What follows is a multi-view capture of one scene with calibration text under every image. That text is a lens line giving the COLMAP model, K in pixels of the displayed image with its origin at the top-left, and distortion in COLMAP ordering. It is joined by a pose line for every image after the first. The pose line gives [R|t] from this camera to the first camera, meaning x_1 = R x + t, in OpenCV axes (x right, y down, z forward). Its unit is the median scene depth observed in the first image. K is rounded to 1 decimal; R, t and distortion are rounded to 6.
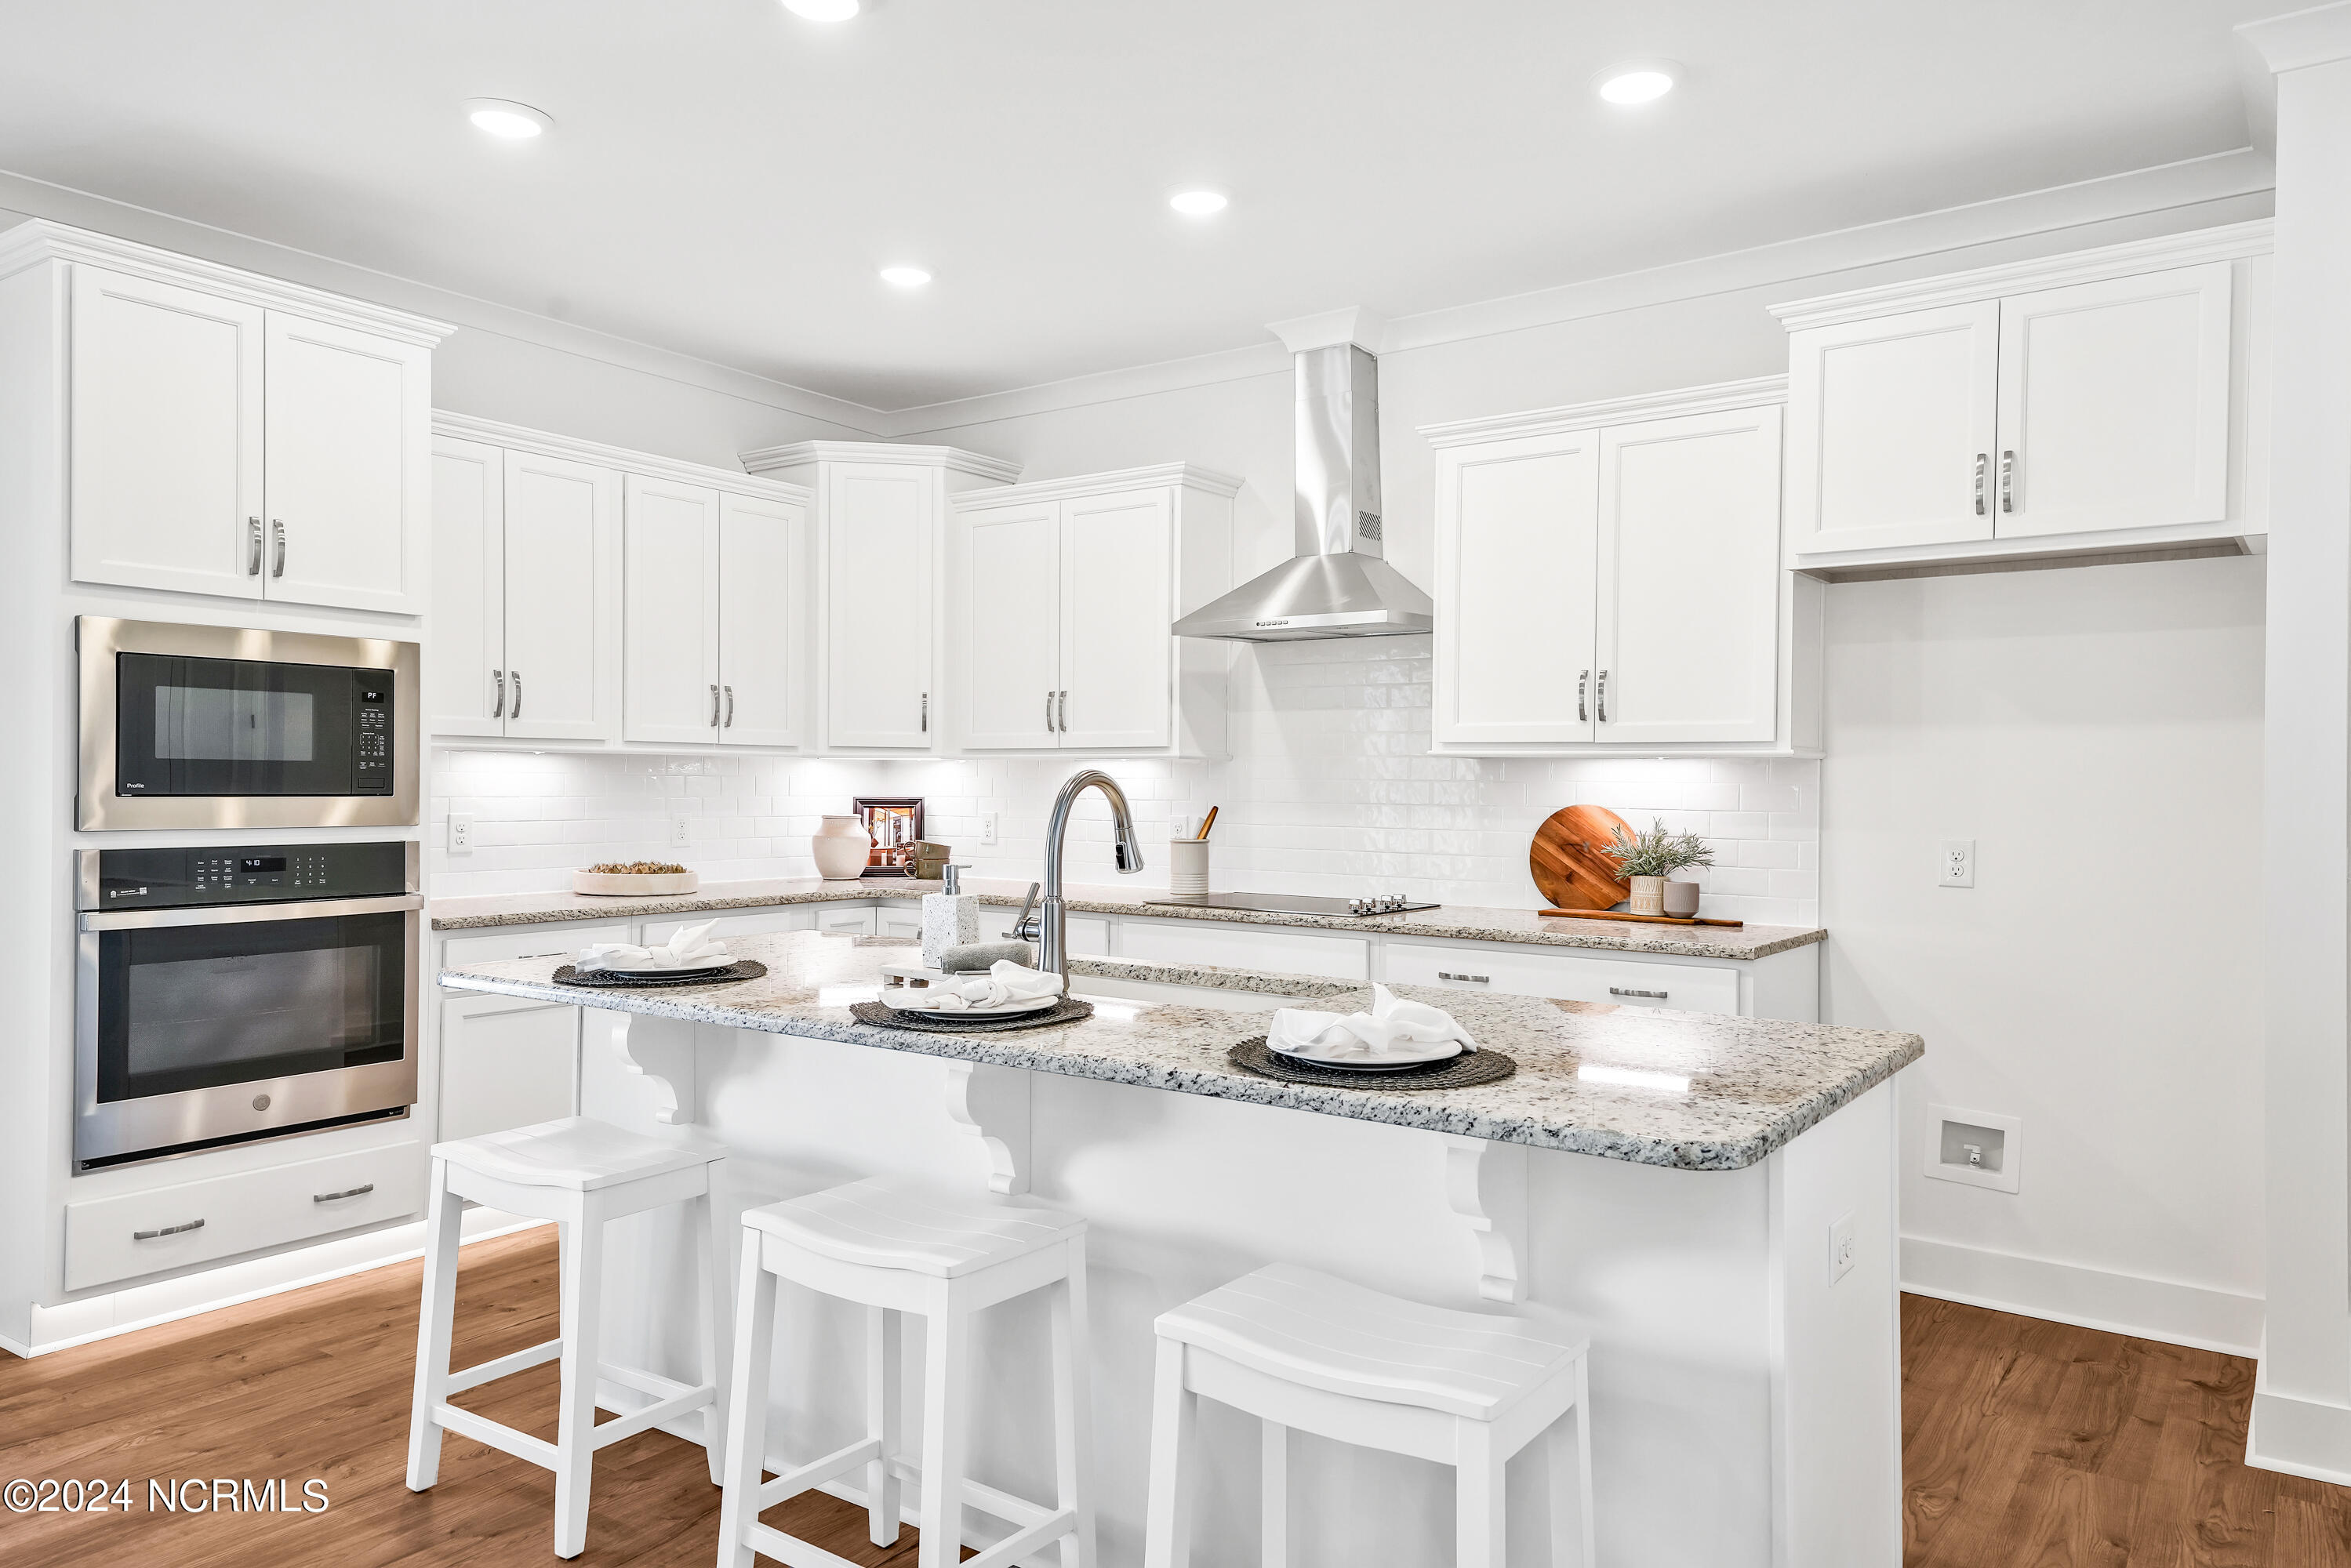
lens RADIAL K [[1549.2, 0, 1175.5], [0, 1549.2, 784.0], [0, 0, 1]] dist [0.048139, -0.000688]
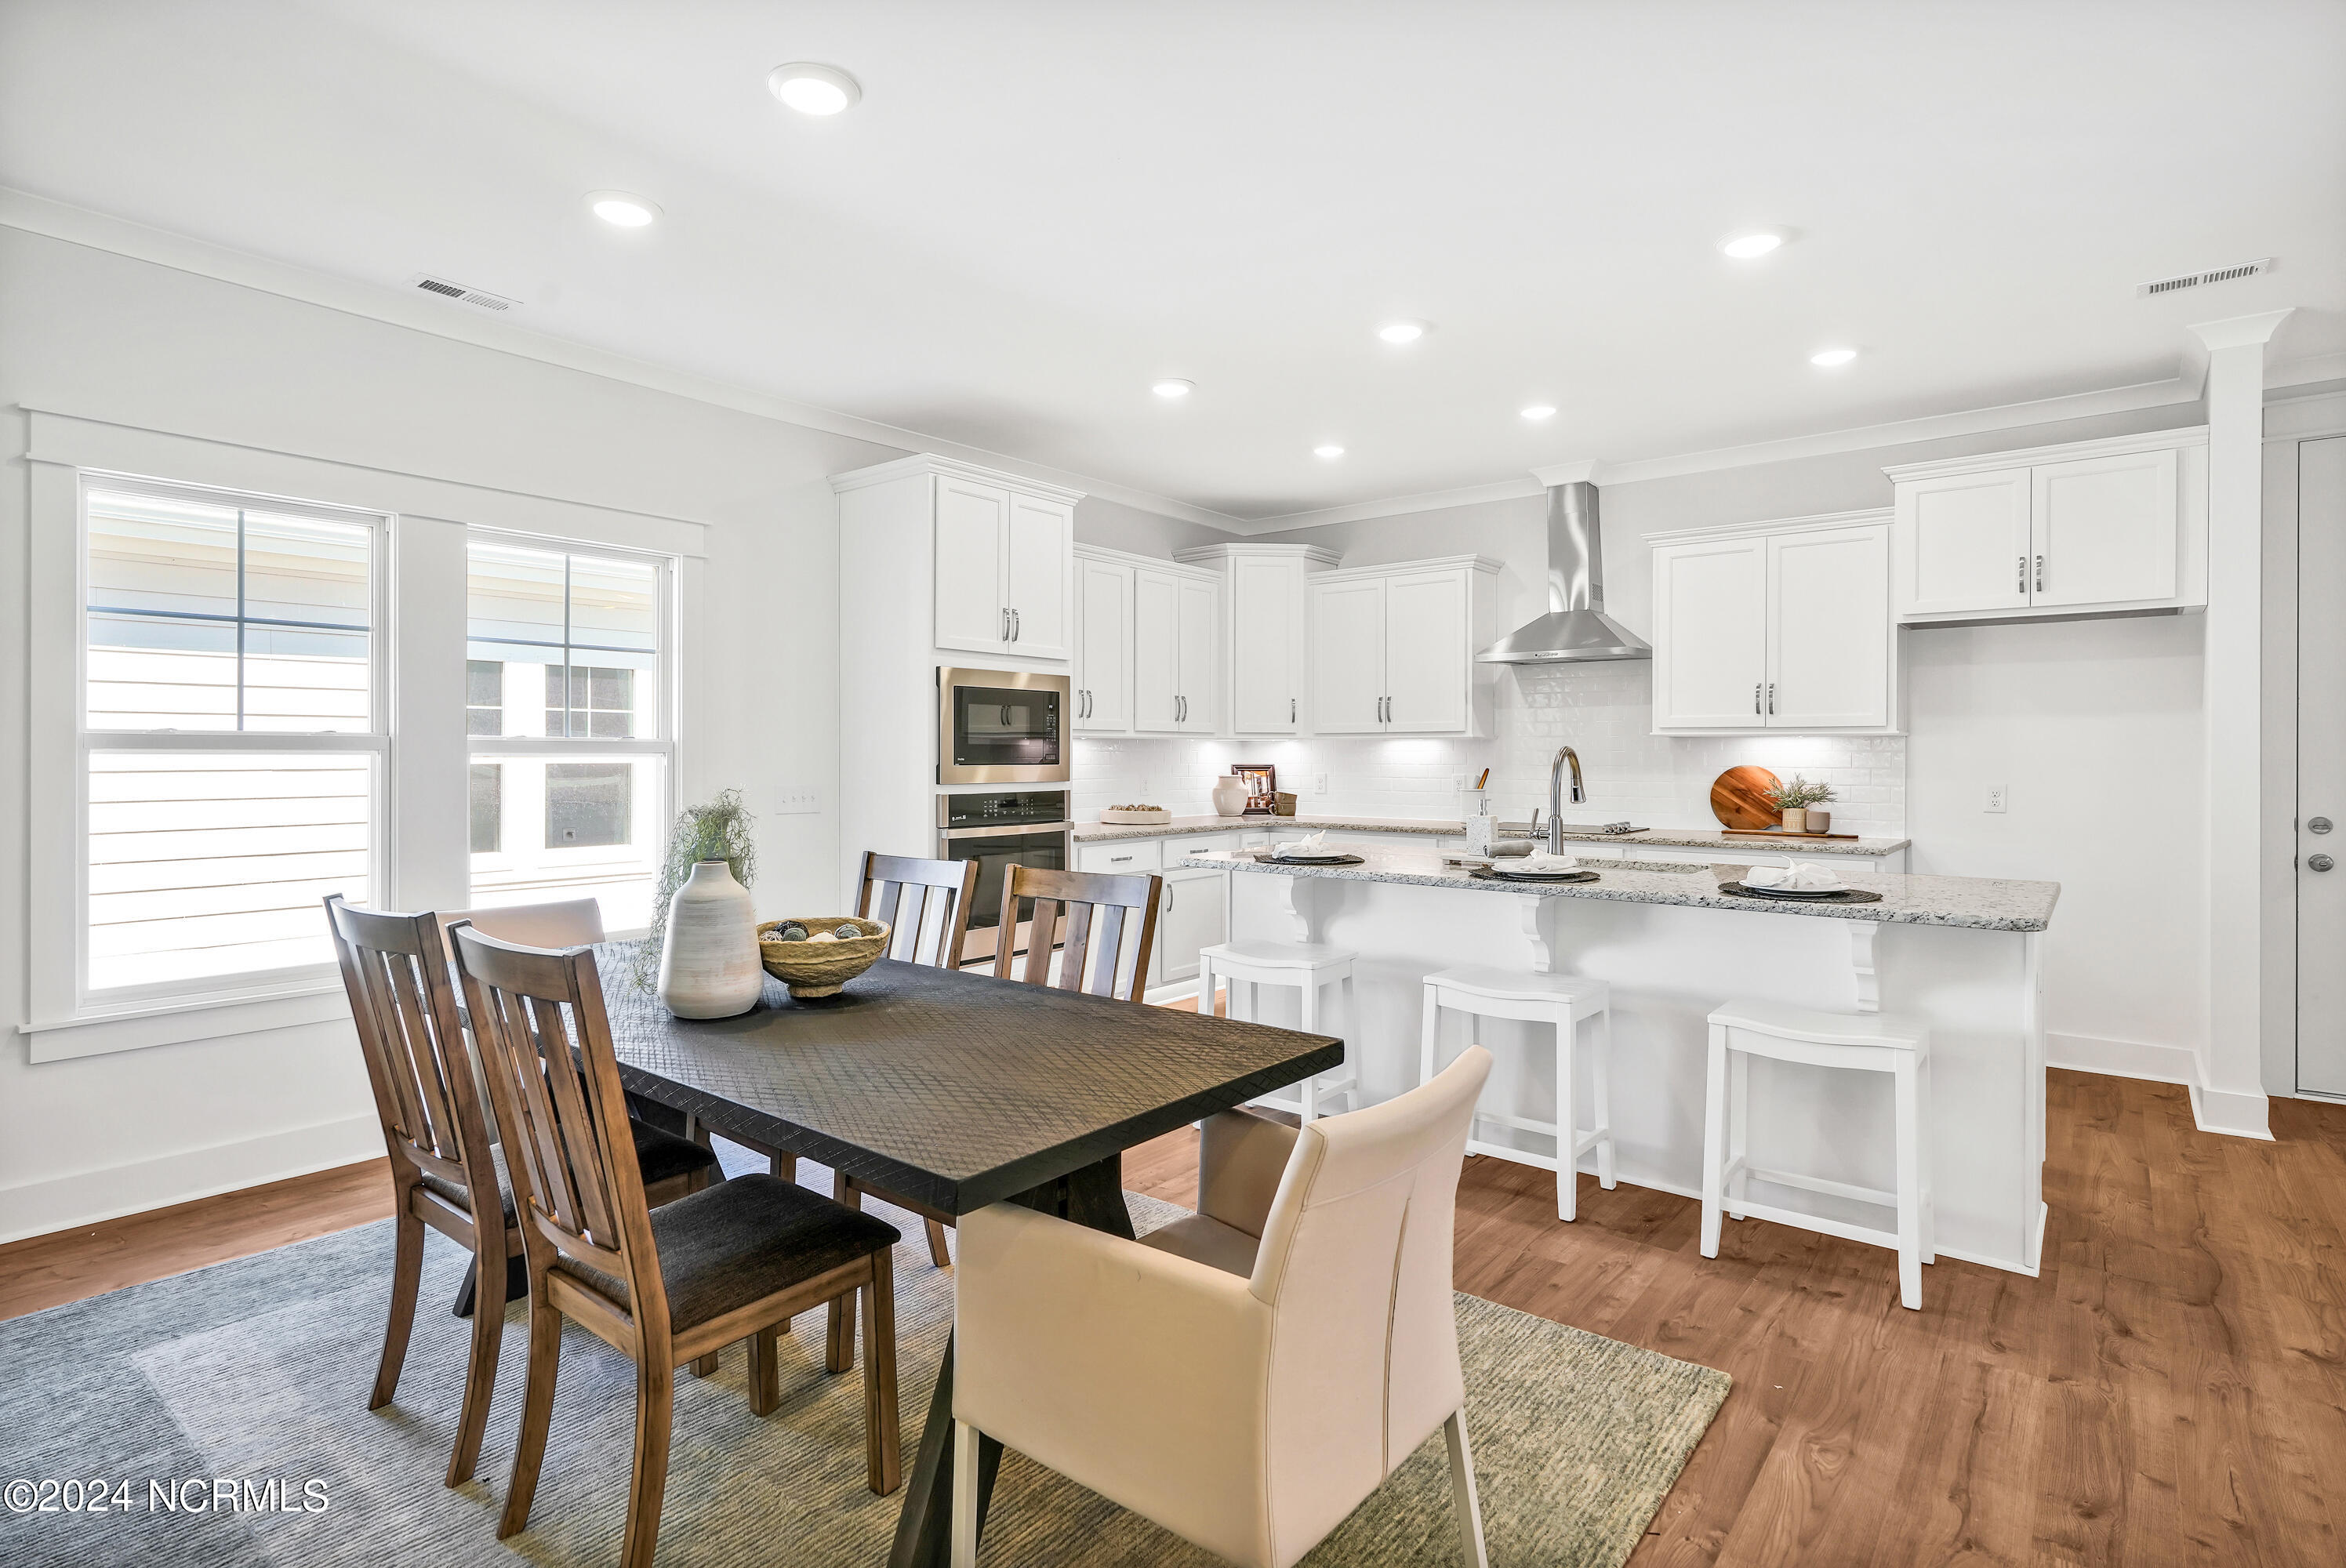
lens RADIAL K [[1159.7, 0, 1168.8], [0, 1159.7, 751.2], [0, 0, 1]] dist [0.002926, 0.000659]
pose [[0.998156, -0.007023, -0.060295, -0.288259], [0.006805, 0.999970, -0.003822, -0.001070], [0.060320, 0.003405, 0.998173, -0.267016]]
